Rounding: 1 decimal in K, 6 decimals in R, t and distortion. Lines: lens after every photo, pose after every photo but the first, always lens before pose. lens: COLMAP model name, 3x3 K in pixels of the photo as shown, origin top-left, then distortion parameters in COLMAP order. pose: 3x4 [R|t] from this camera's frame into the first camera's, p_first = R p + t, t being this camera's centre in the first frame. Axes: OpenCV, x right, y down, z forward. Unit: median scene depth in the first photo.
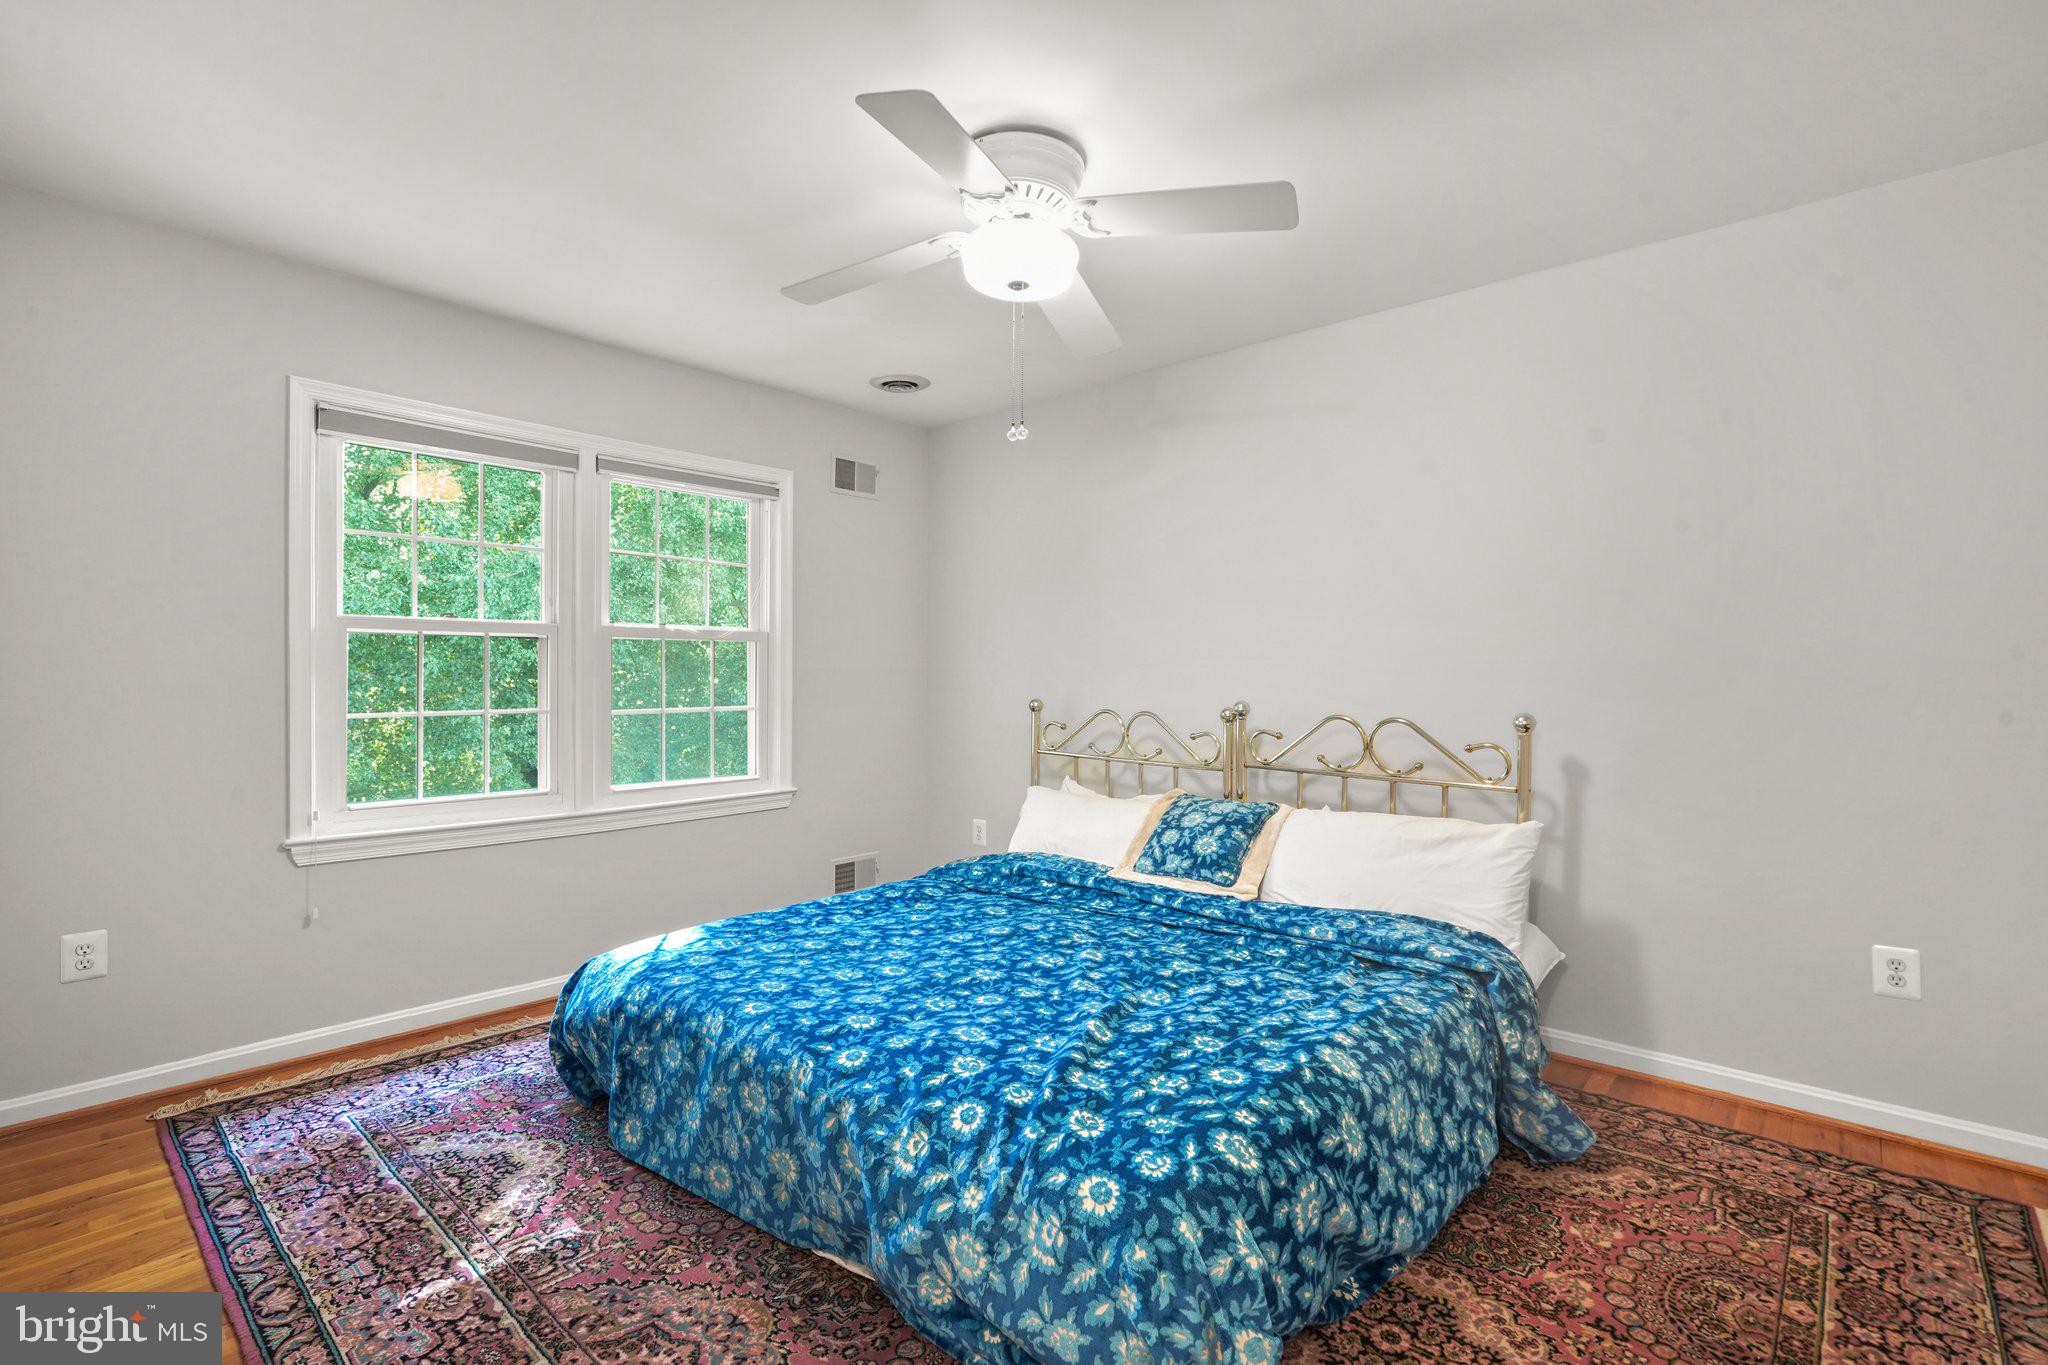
lens RADIAL K [[951.9, 0, 1021.8], [0, 951.9, 675.9], [0, 0, 1]] dist [-0.006113, -0.000494]
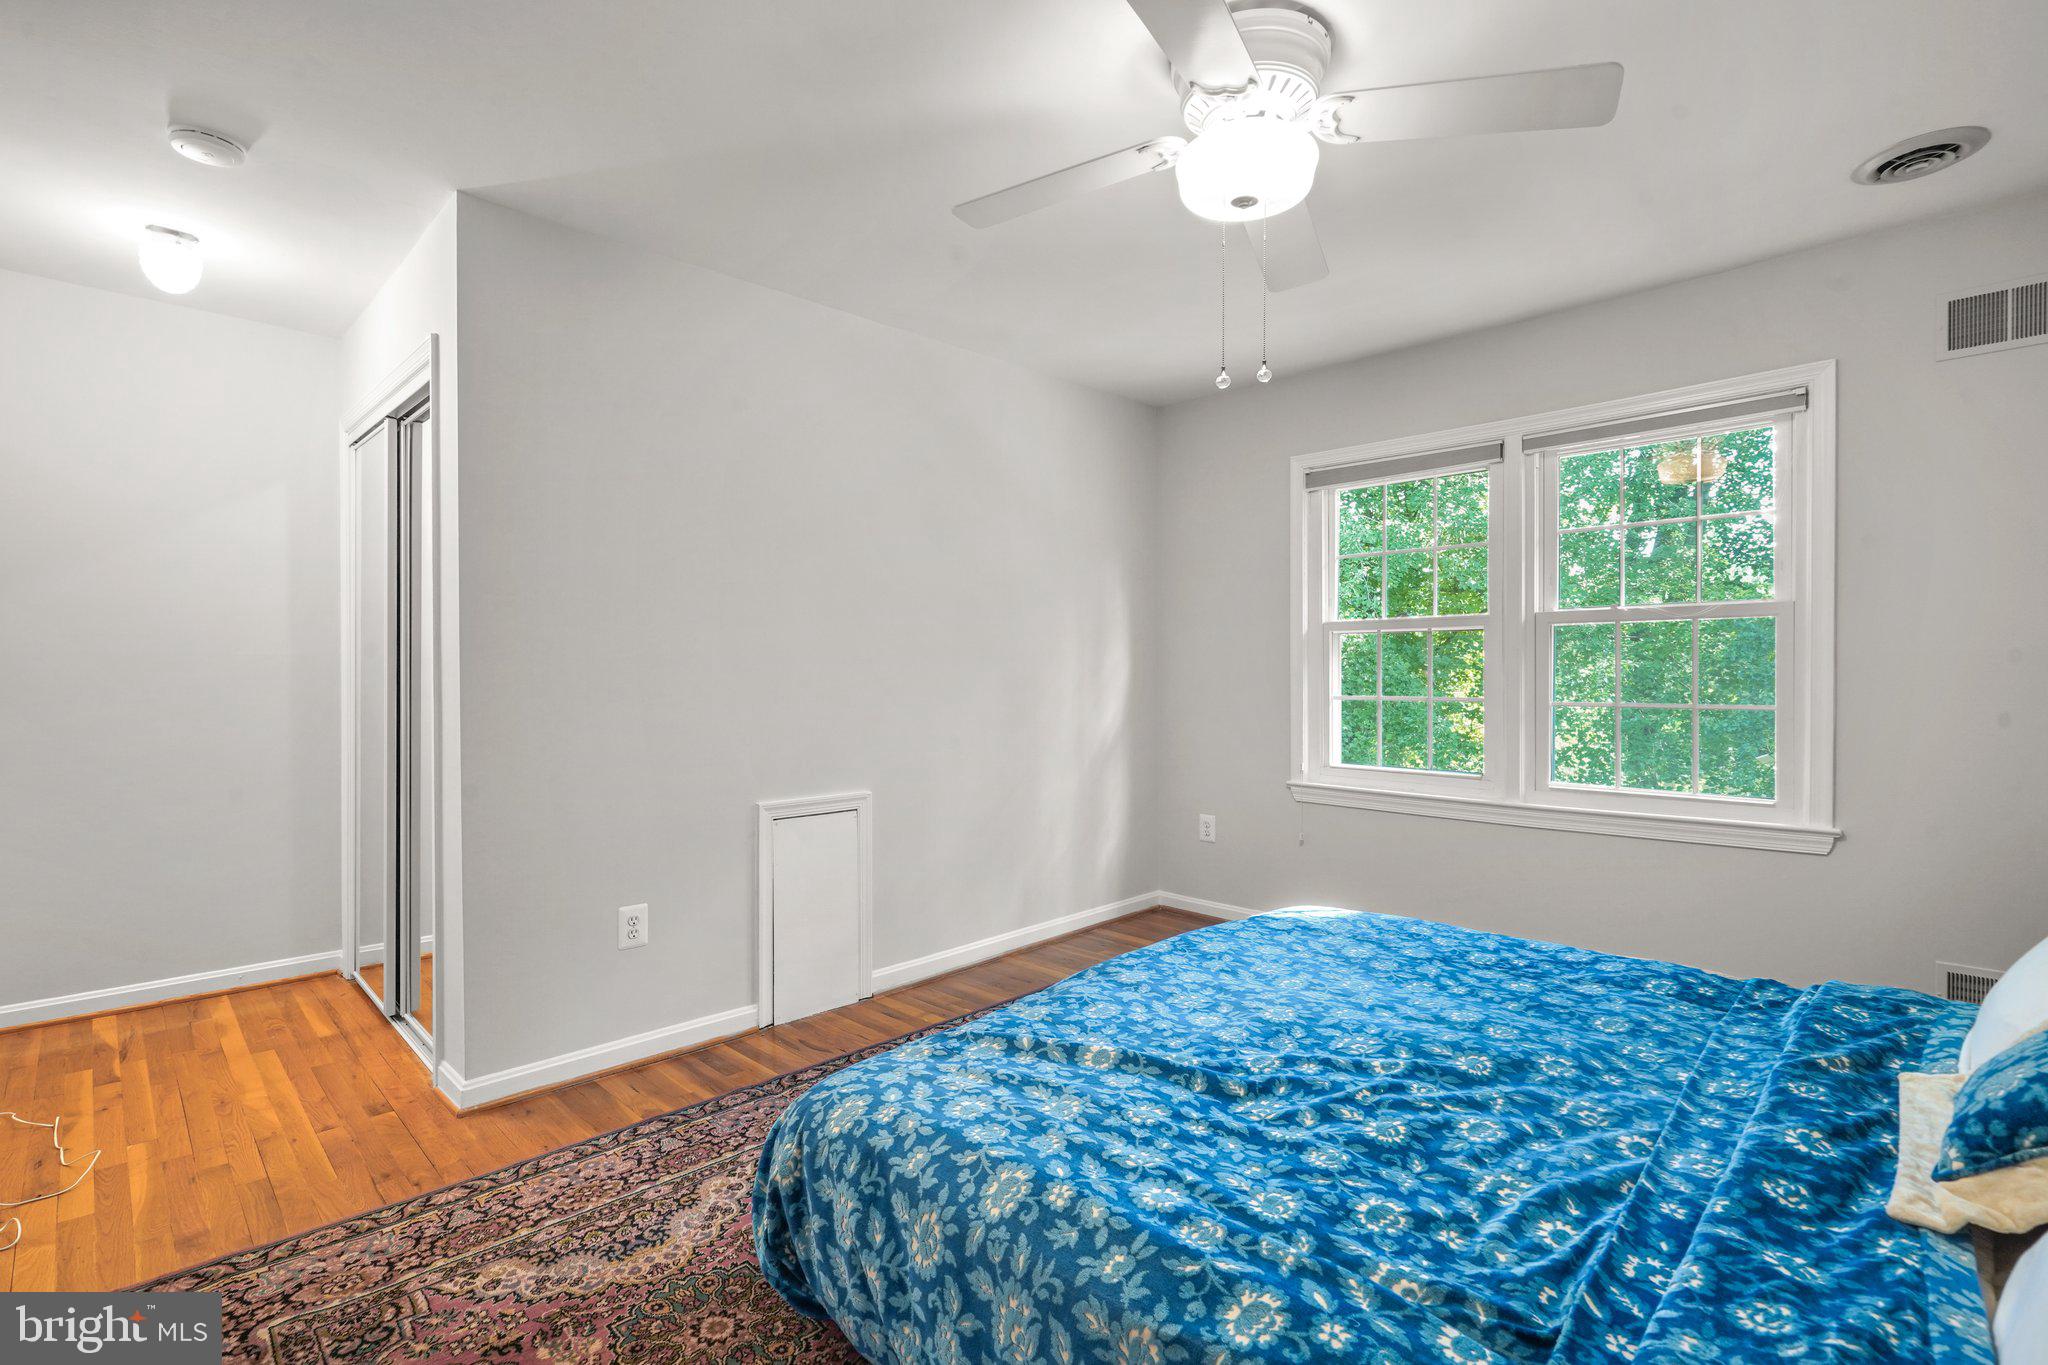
lens RADIAL K [[951.9, 0, 1024.0], [0, 951.9, 683.1], [0, 0, 1]] dist [-0.006113, -0.000494]
pose [[-0.074106, 0.012023, -0.997178, 0.700254], [0.008740, 0.999897, 0.011406, 0.003516], [0.997212, -0.007870, -0.074203, 0.706691]]
